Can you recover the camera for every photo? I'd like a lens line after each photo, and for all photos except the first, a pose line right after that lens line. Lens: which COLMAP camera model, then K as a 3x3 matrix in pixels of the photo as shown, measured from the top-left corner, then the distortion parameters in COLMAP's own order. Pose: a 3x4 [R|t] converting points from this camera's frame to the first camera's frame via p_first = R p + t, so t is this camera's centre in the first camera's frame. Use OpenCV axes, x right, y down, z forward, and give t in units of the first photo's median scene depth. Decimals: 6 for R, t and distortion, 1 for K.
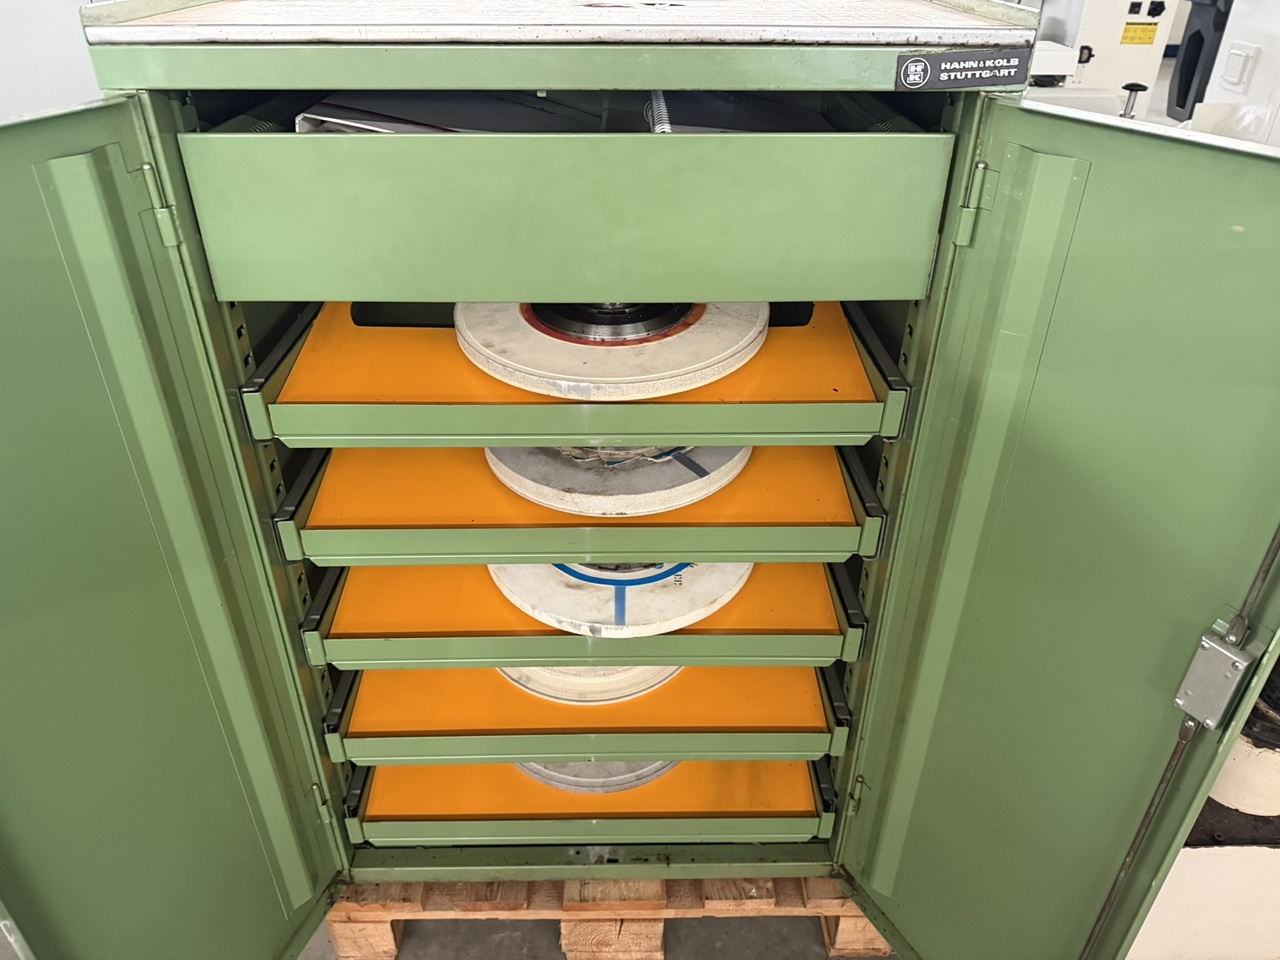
lens RADIAL K [[898.0, 0, 640.0], [0, 898.0, 480.0], [0, 0, 1]] dist [0.009619, -0.016179]
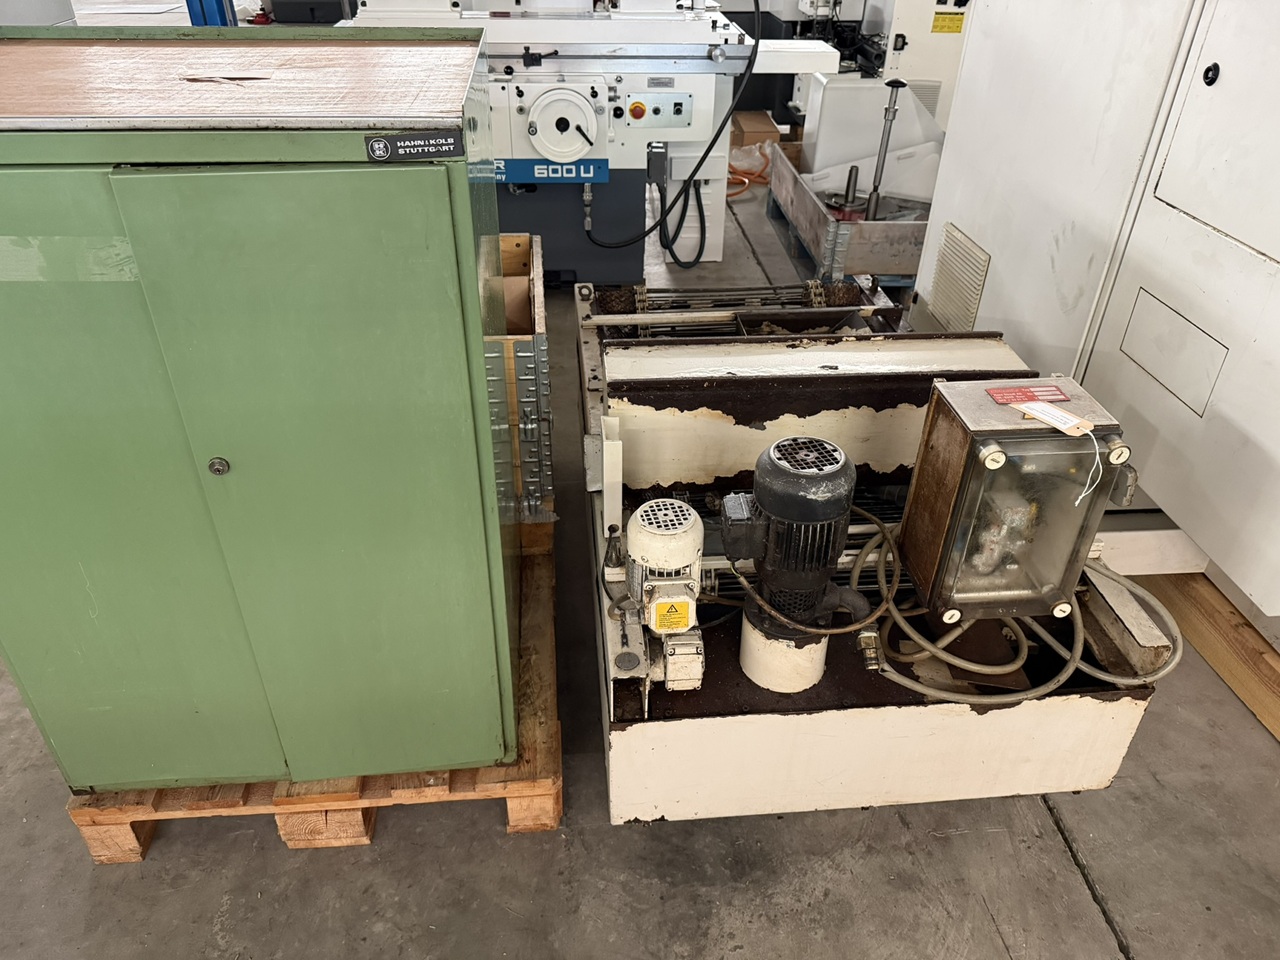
lens RADIAL K [[898.0, 0, 640.0], [0, 898.0, 480.0], [0, 0, 1]] dist [0.009619, -0.016179]
pose [[0.997009, -0.031768, 0.070452, 0.335658], [0.029393, 0.998972, 0.034505, 0.010122], [-0.071476, -0.032331, 0.996918, -0.236912]]
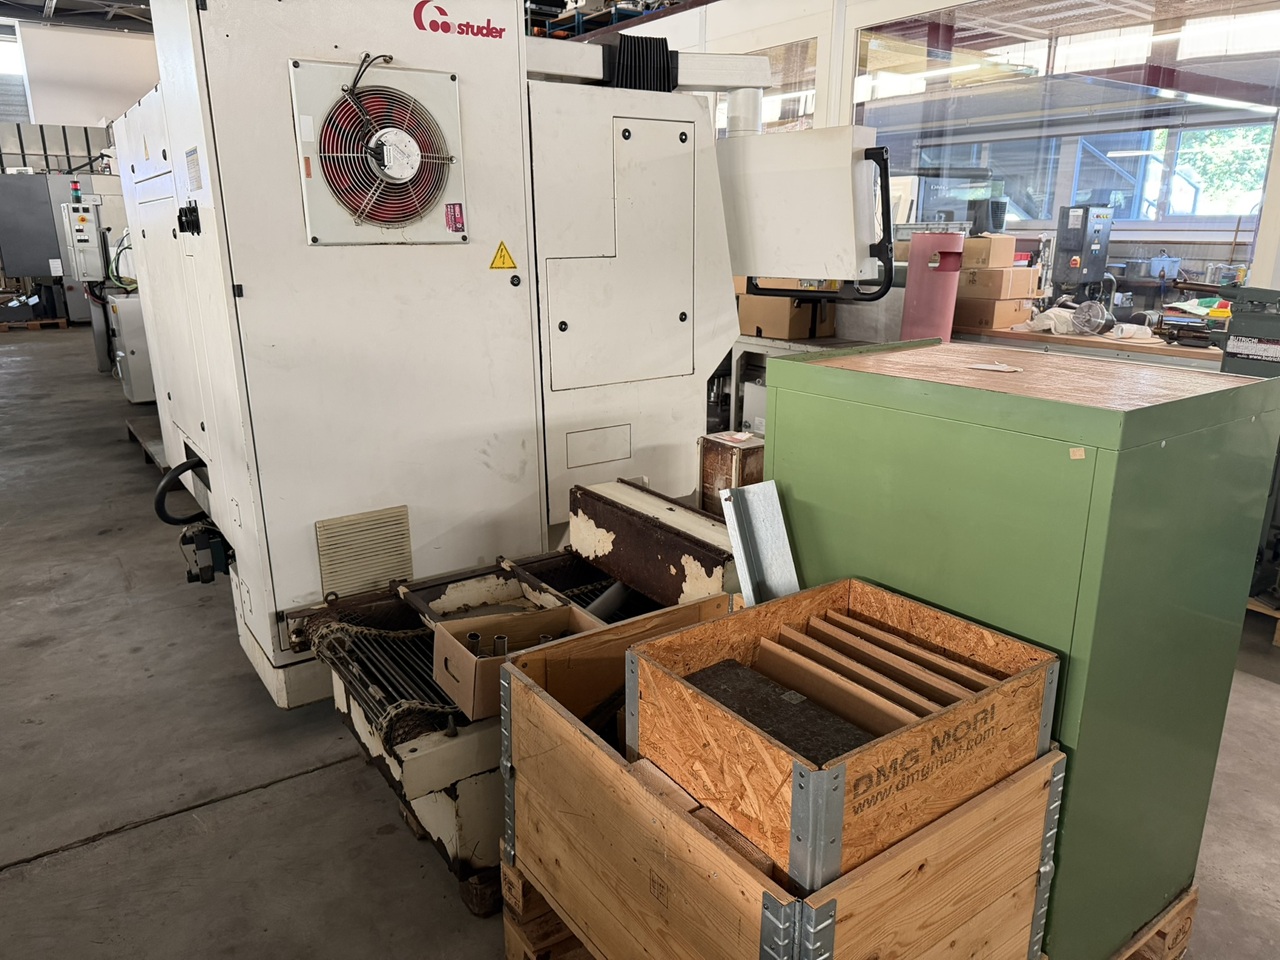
lens RADIAL K [[898.0, 0, 640.0], [0, 898.0, 480.0], [0, 0, 1]] dist [0.009619, -0.016179]
pose [[-0.562898, -0.228519, 0.794308, -0.525324], [0.439033, 0.731566, 0.521595, -0.893626], [-0.700283, 0.642332, -0.311470, 1.126429]]
